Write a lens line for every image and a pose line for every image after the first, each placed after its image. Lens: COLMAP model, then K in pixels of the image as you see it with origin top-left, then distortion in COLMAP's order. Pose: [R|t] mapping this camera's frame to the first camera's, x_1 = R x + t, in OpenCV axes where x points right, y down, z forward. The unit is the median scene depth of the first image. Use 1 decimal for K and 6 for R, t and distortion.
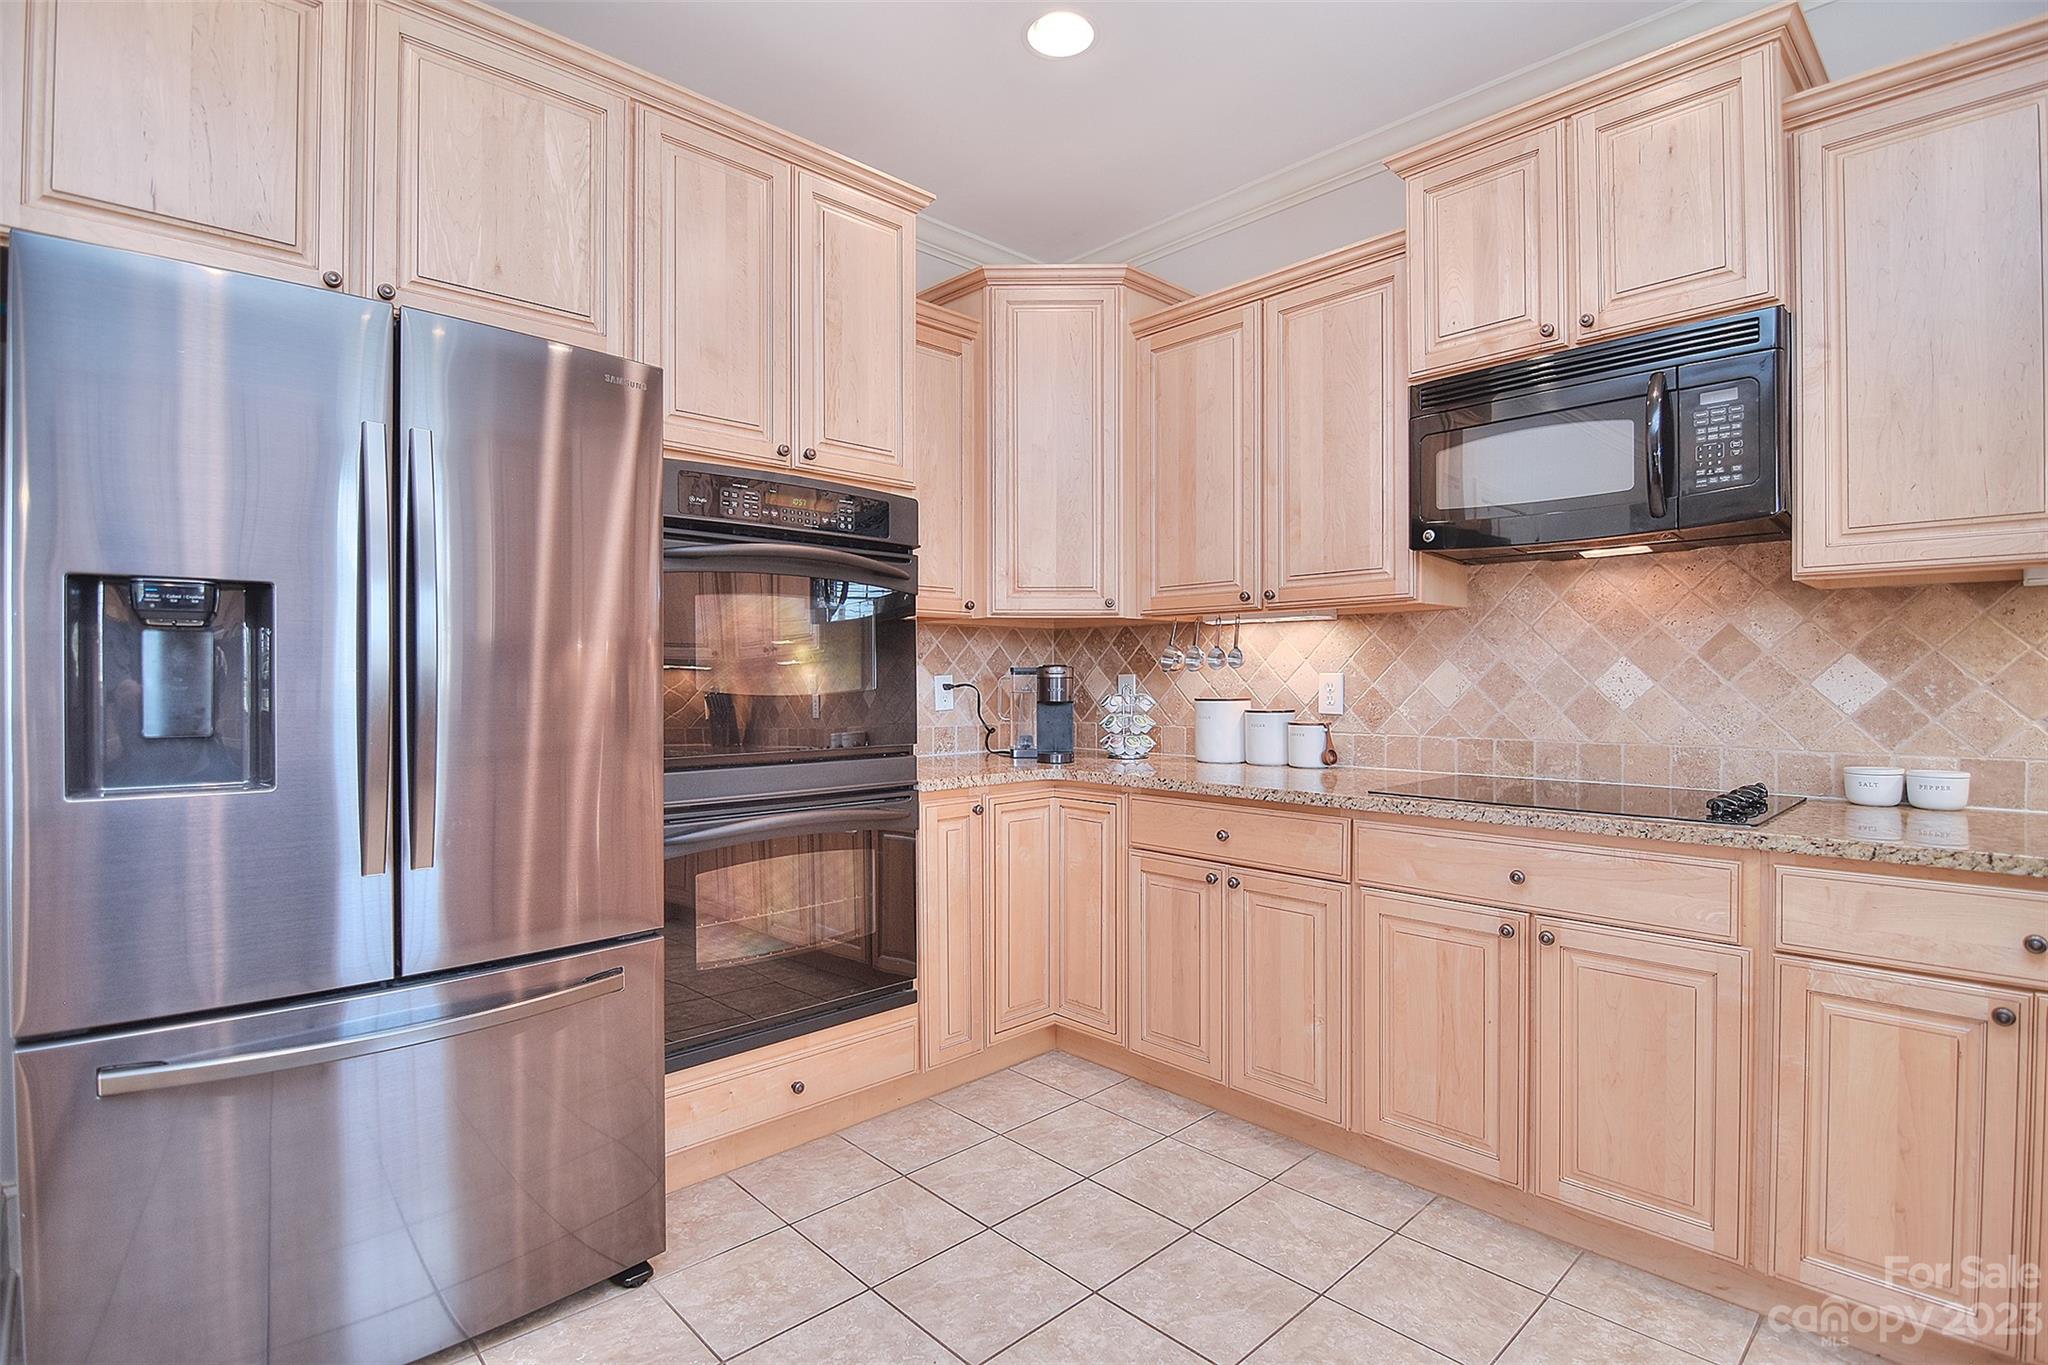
lens RADIAL K [[990.7, 0, 1045.9], [0, 990.7, 670.3], [0, 0, 1]] dist [-0.003883, -0.010904]
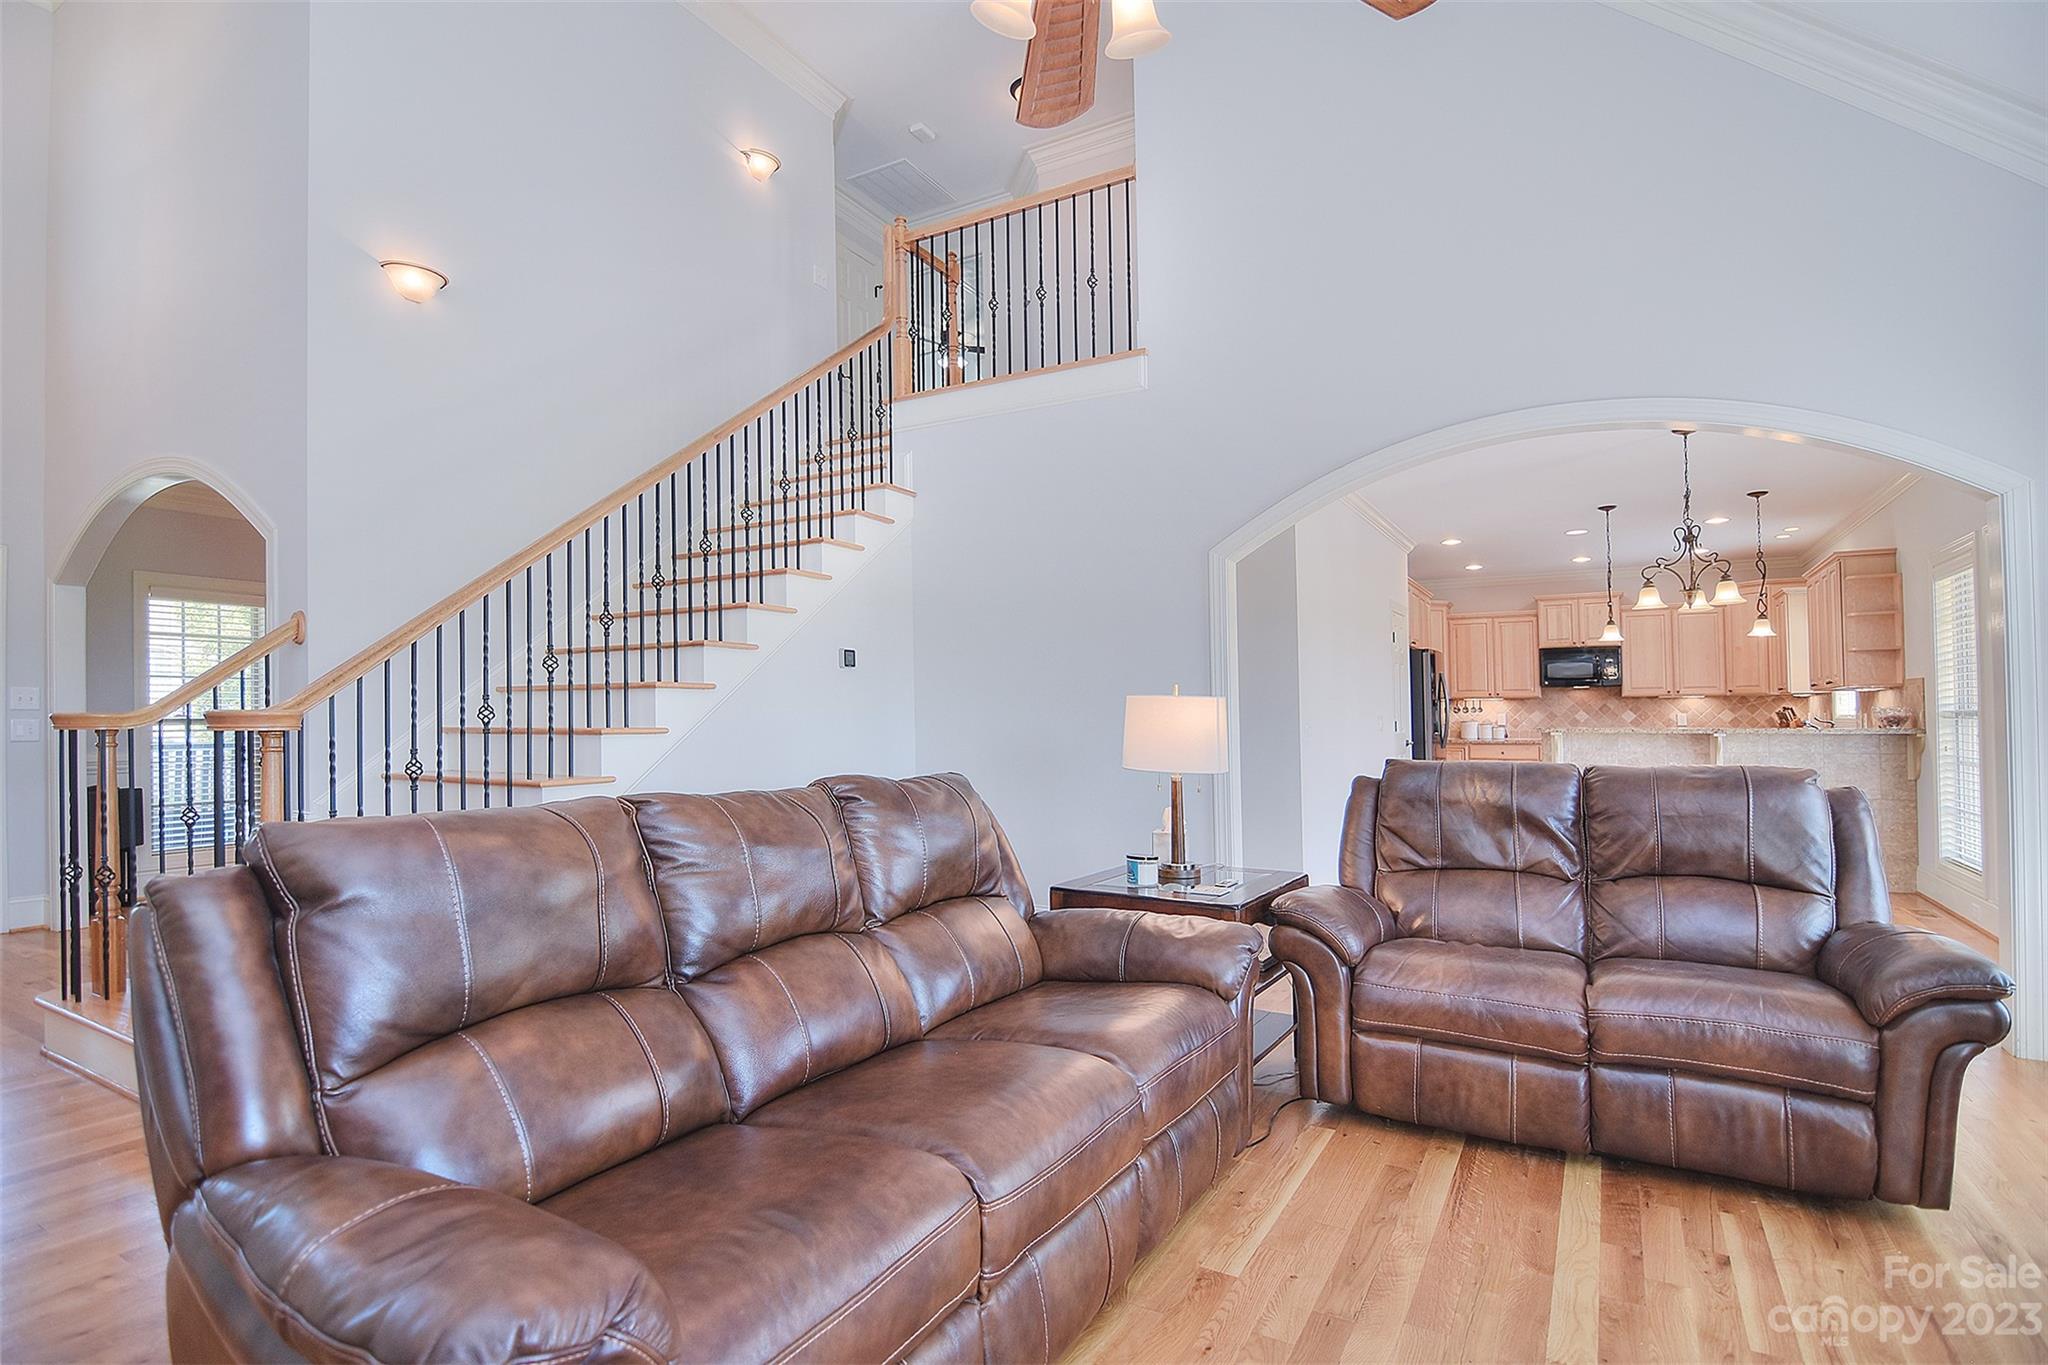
lens RADIAL K [[990.7, 0, 1051.0], [0, 990.7, 663.7], [0, 0, 1]] dist [-0.003883, -0.010904]
pose [[0.959171, 0.013048, 0.282525, -3.182723], [-0.000055, 0.998944, -0.045946, -0.018974], [-0.282826, 0.044055, 0.958159, -2.788744]]
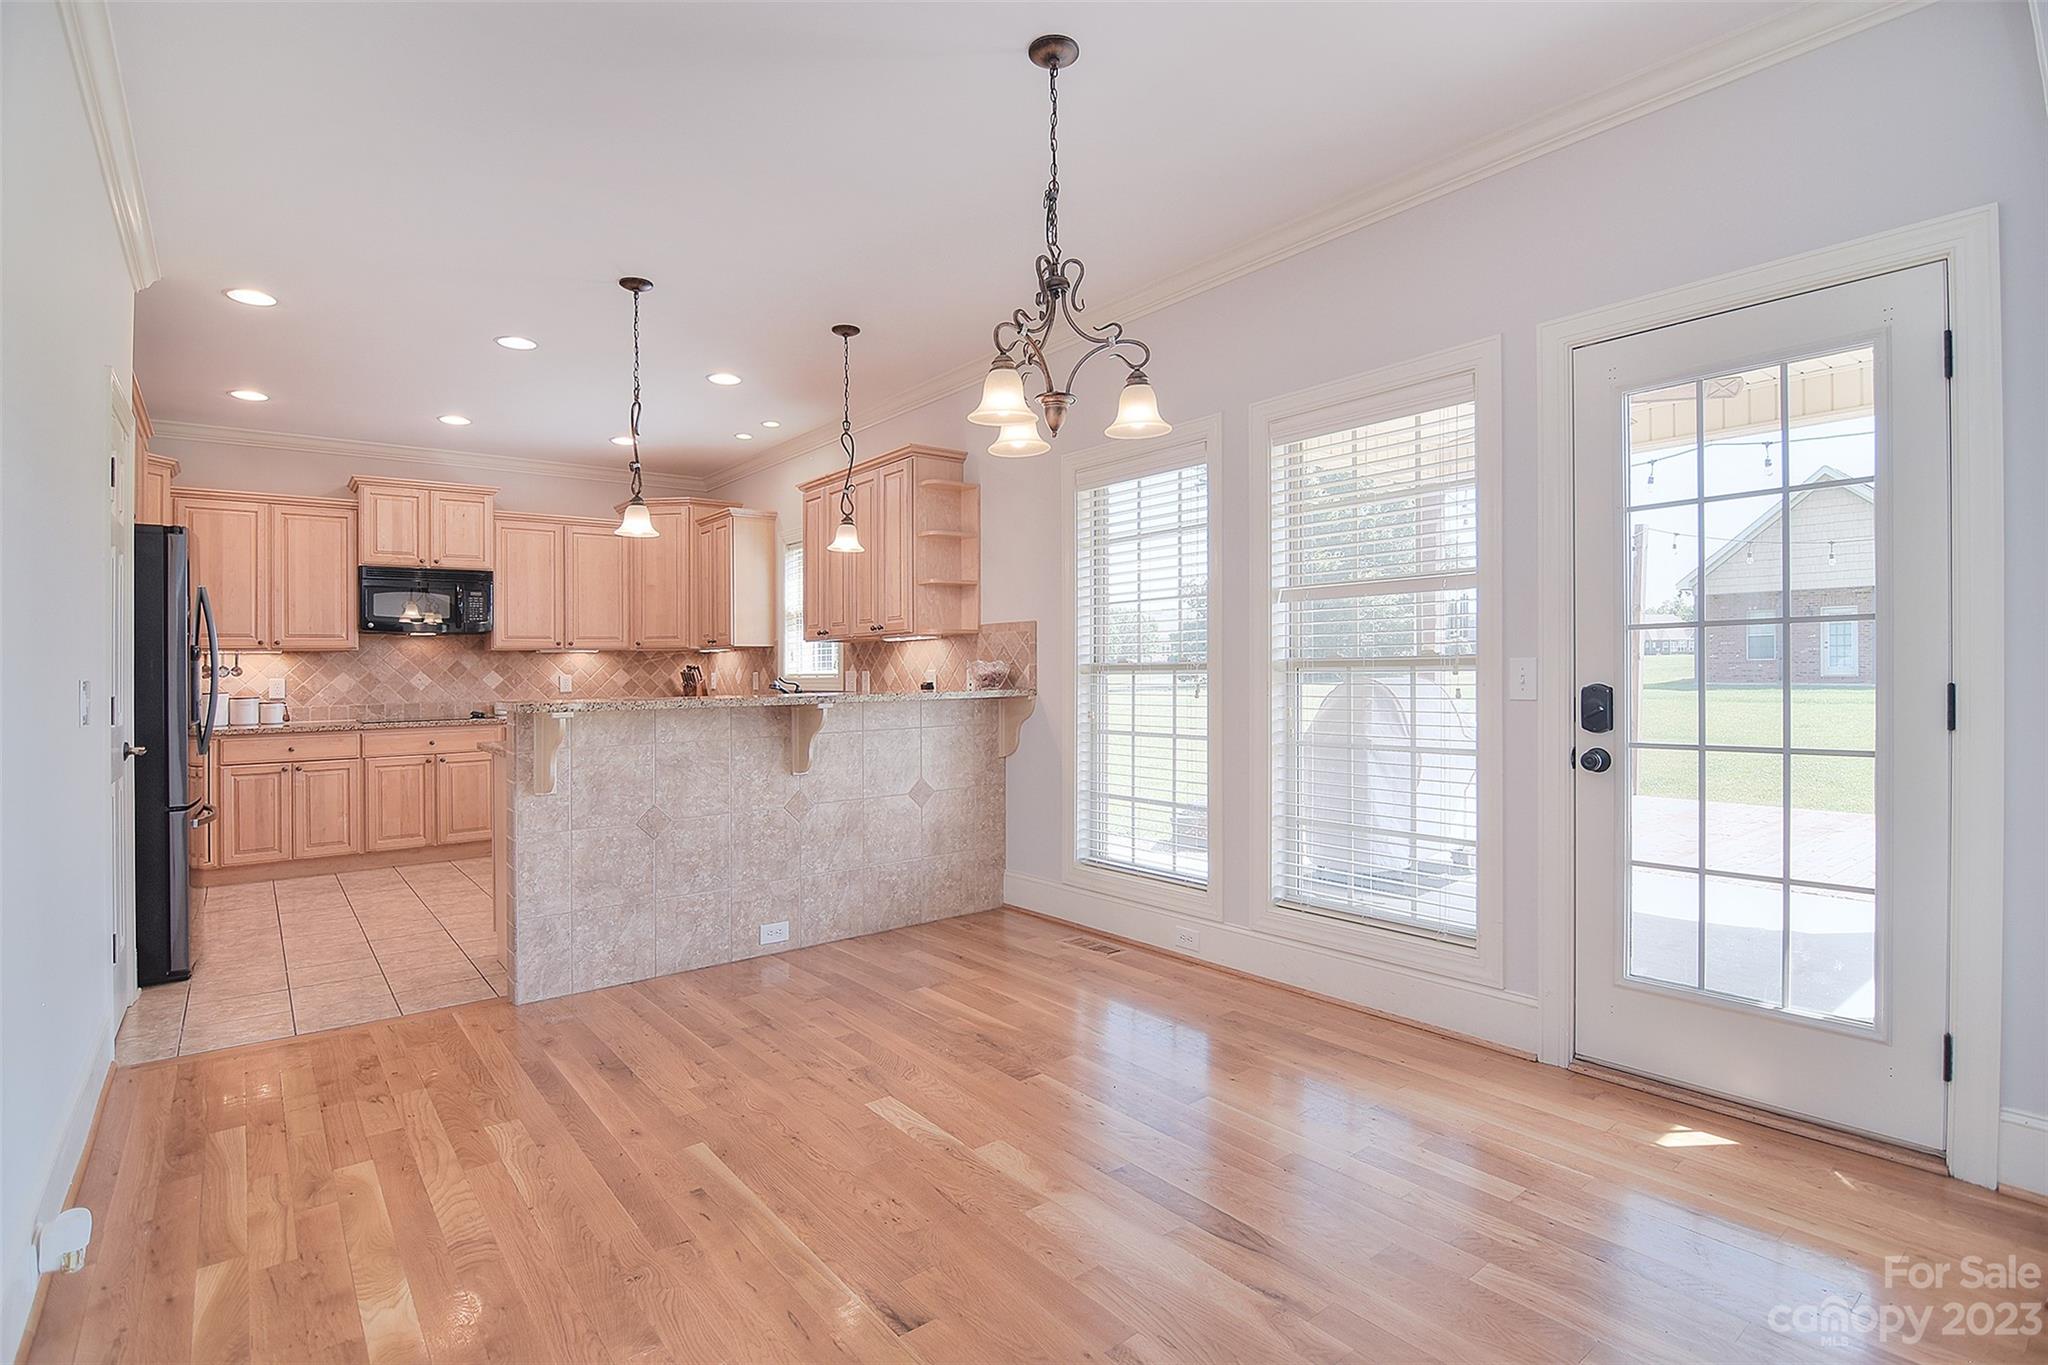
lens RADIAL K [[990.7, 0, 1011.0], [0, 990.7, 657.3], [0, 0, 1]] dist [-0.003883, -0.010904]
pose [[0.110350, 0.012405, 0.993815, -2.133548], [0.008667, 0.999872, -0.013443, -0.001397], [-0.993855, 0.010097, 0.110229, -1.023085]]
